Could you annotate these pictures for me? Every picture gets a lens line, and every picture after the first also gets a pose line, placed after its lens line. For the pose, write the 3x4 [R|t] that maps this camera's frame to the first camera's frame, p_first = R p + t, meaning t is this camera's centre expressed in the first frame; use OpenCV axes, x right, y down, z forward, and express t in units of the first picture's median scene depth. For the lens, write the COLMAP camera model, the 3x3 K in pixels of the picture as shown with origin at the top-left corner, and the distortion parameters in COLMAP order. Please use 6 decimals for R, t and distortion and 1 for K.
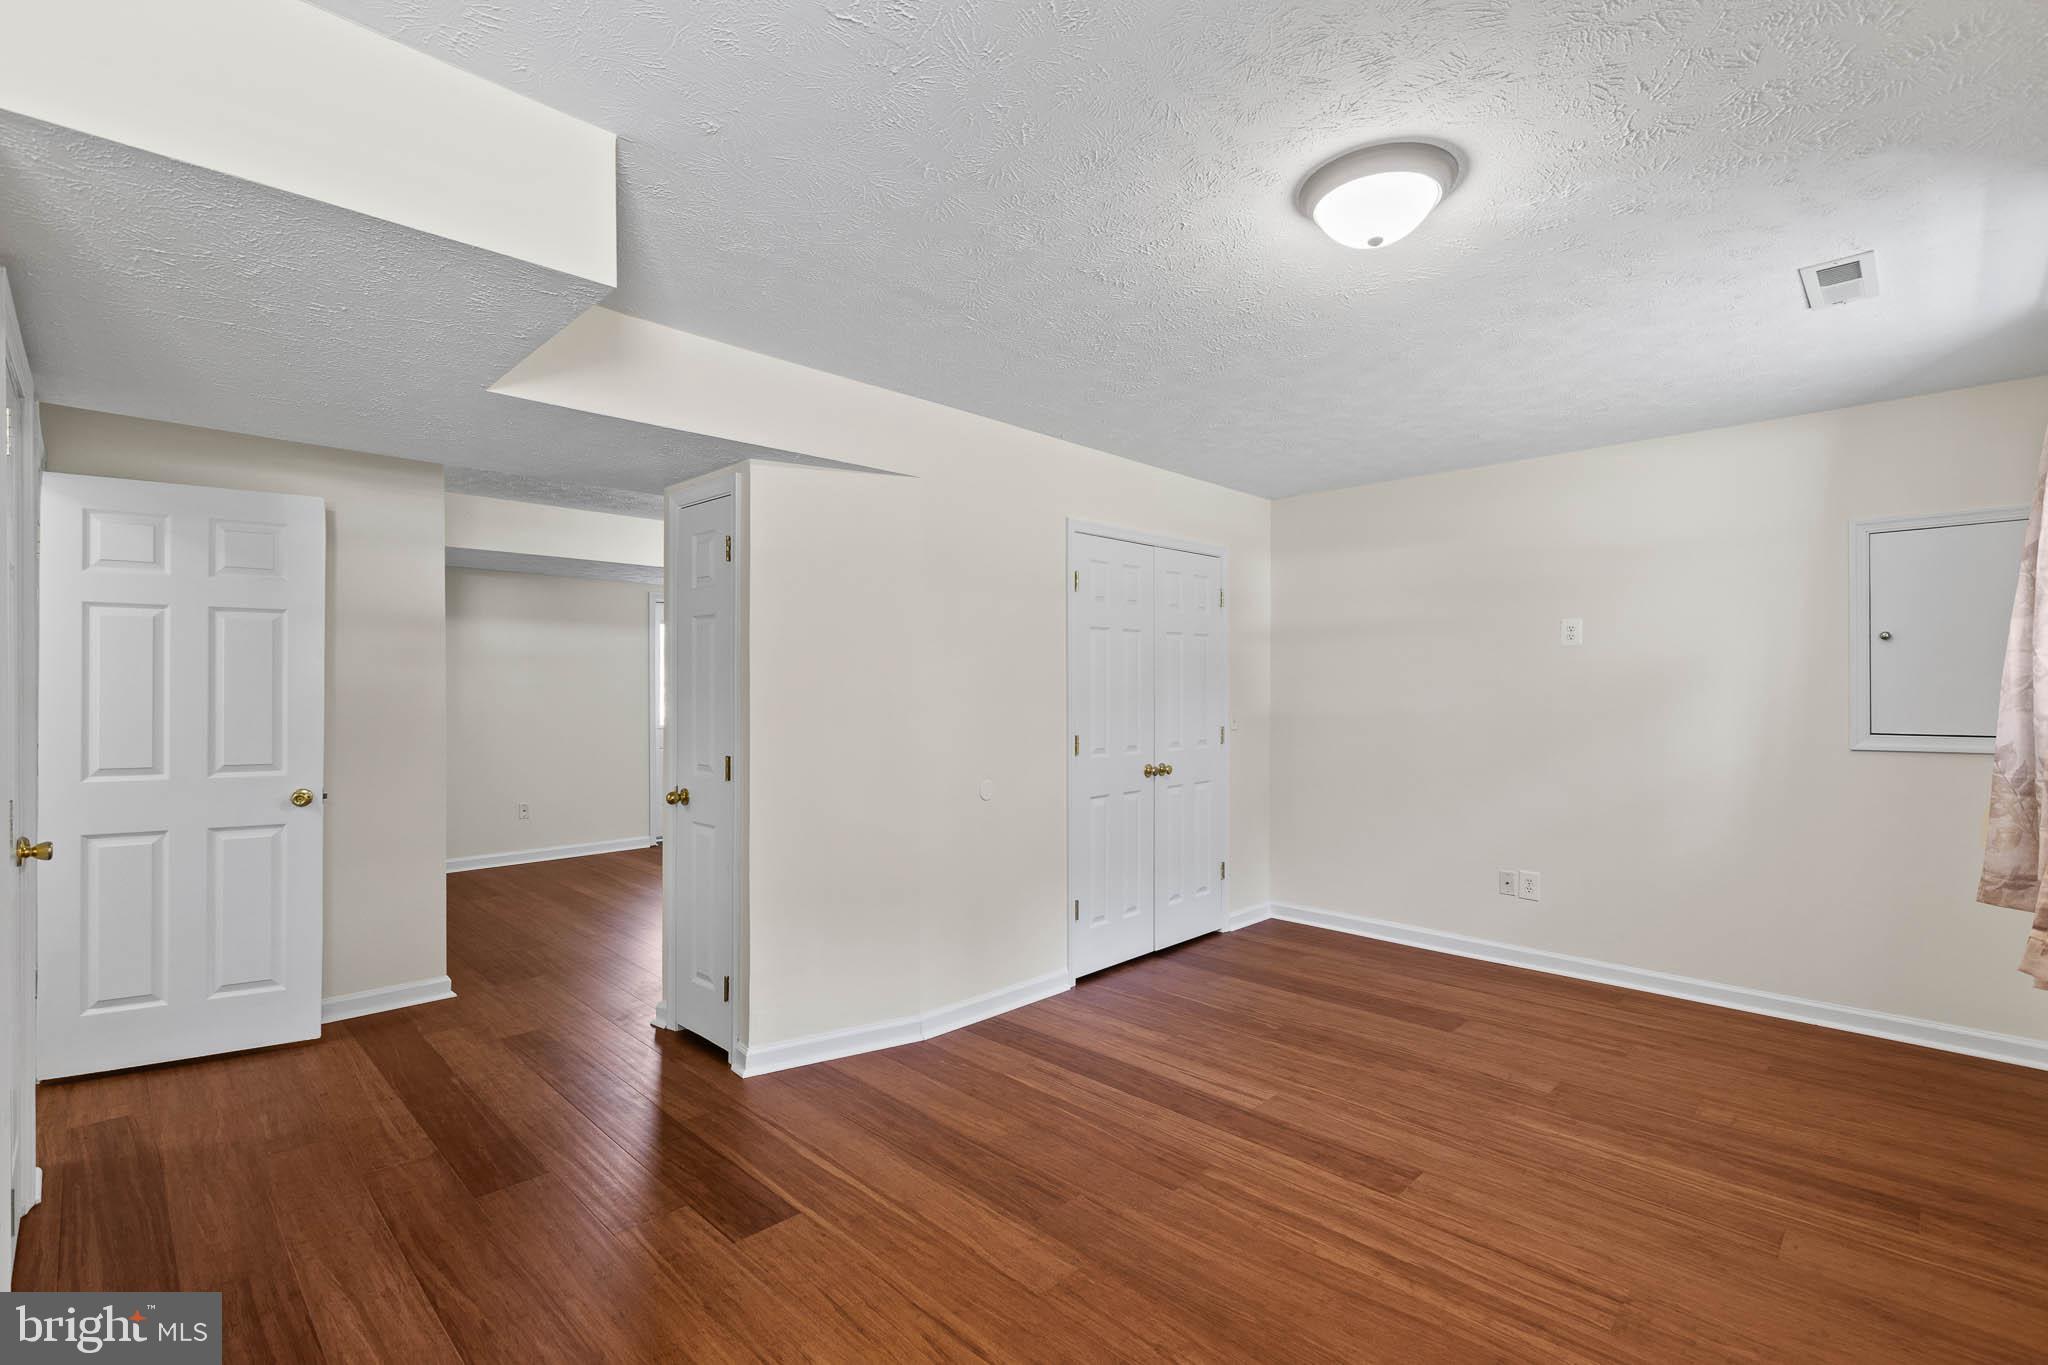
lens RADIAL K [[940.8, 0, 1019.9], [0, 940.8, 686.3], [0, 0, 1]] dist [-0.000117, -0.000014]
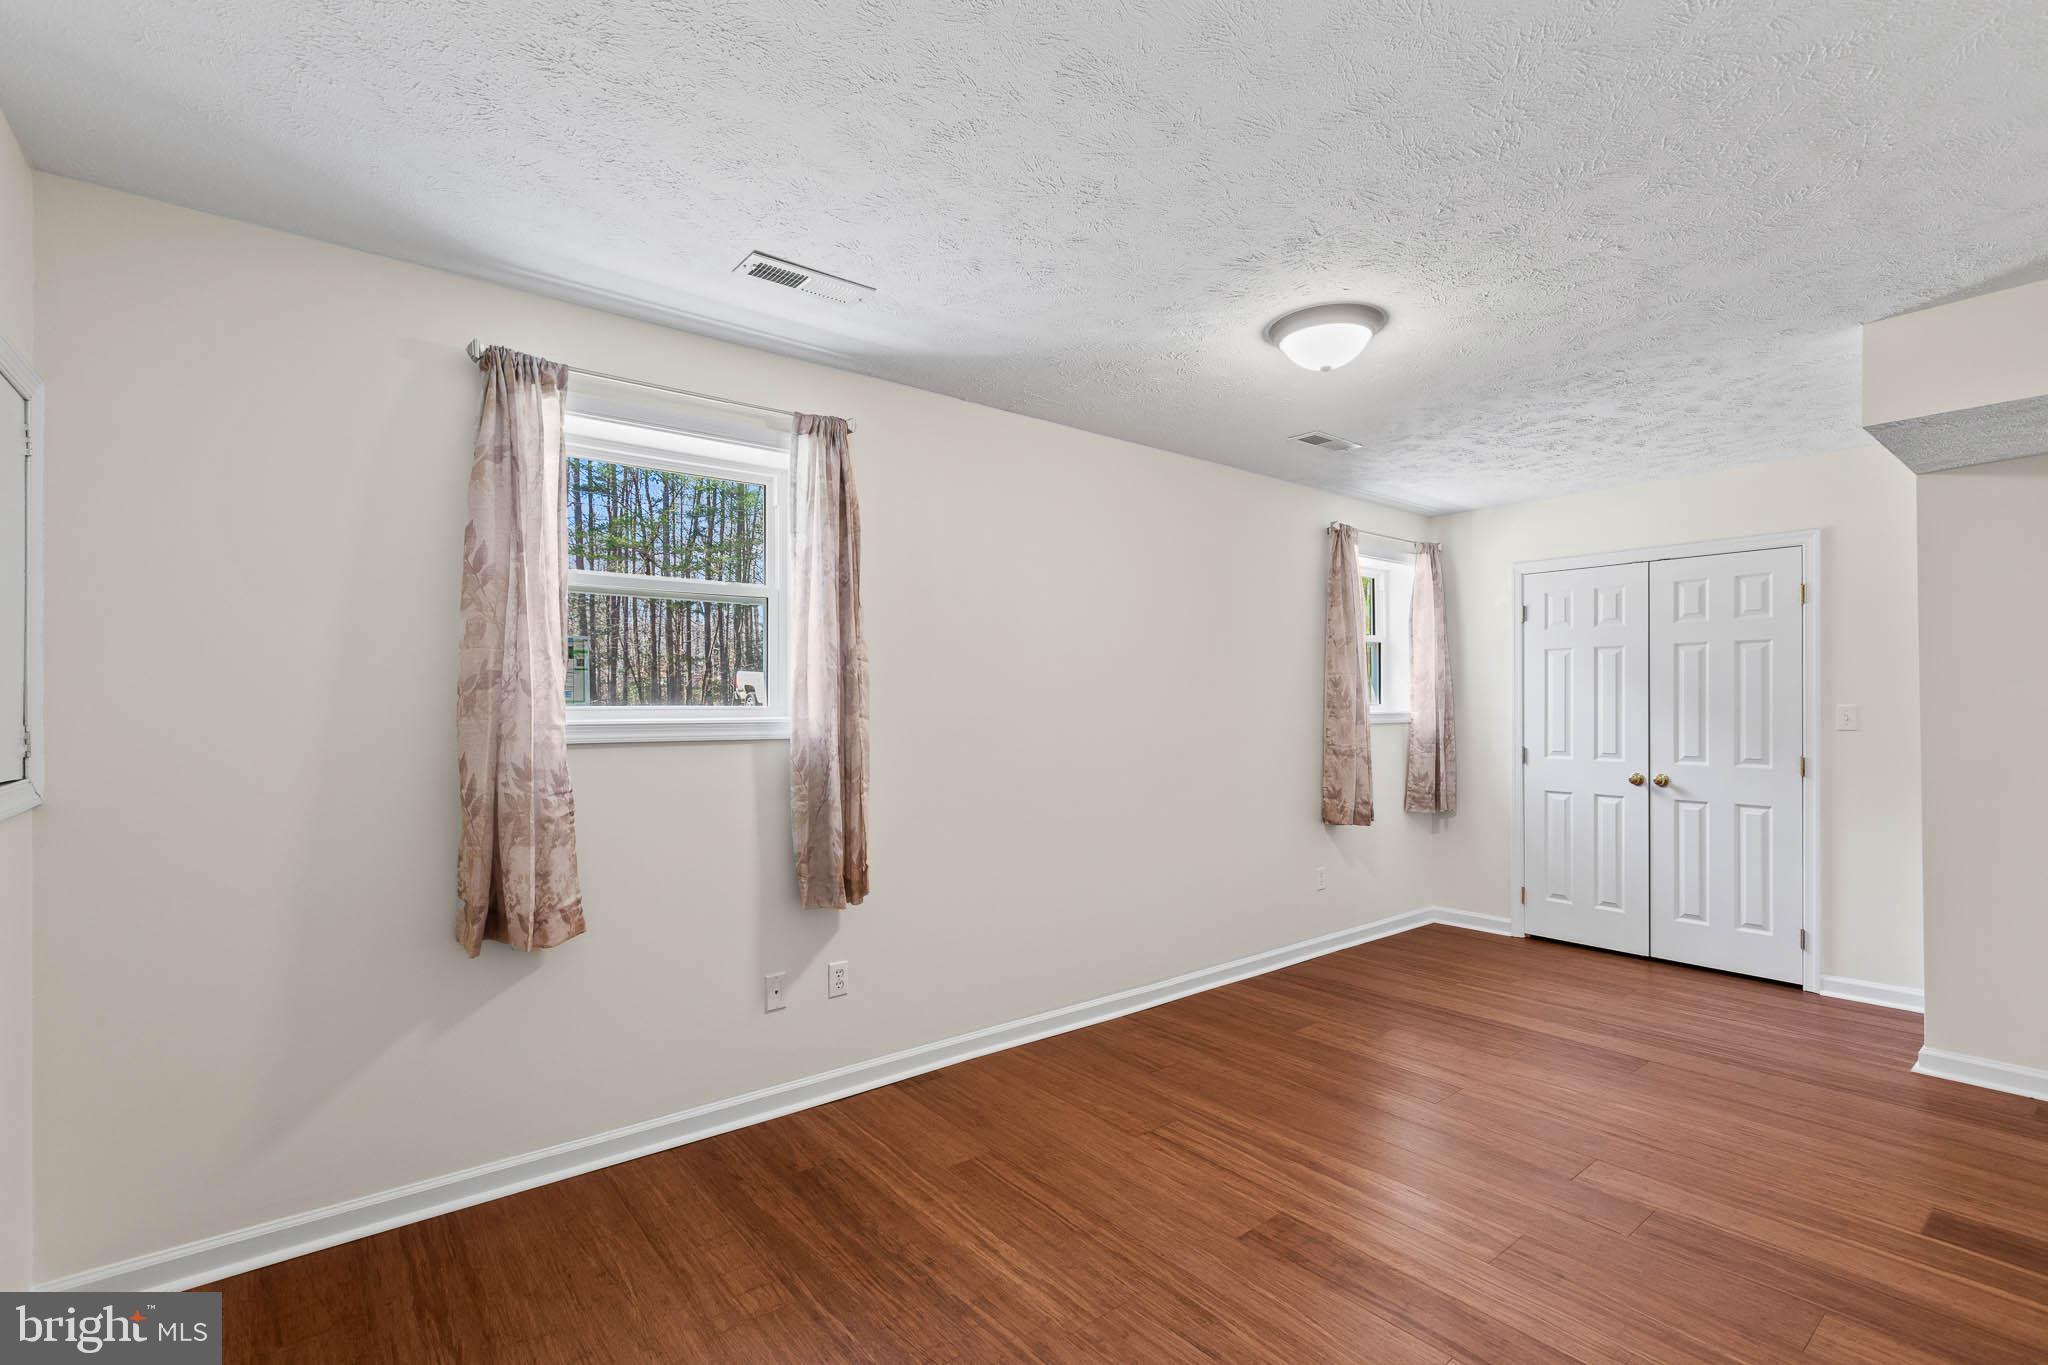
lens RADIAL K [[940.8, 0, 1028.1], [0, 940.8, 693.9], [0, 0, 1]] dist [-0.000117, -0.000014]
pose [[-0.994359, 0.003991, 0.105994, 0.538514], [0.002364, 0.999877, -0.015474, 0.019733], [-0.106043, -0.015136, -0.994246, 1.943575]]
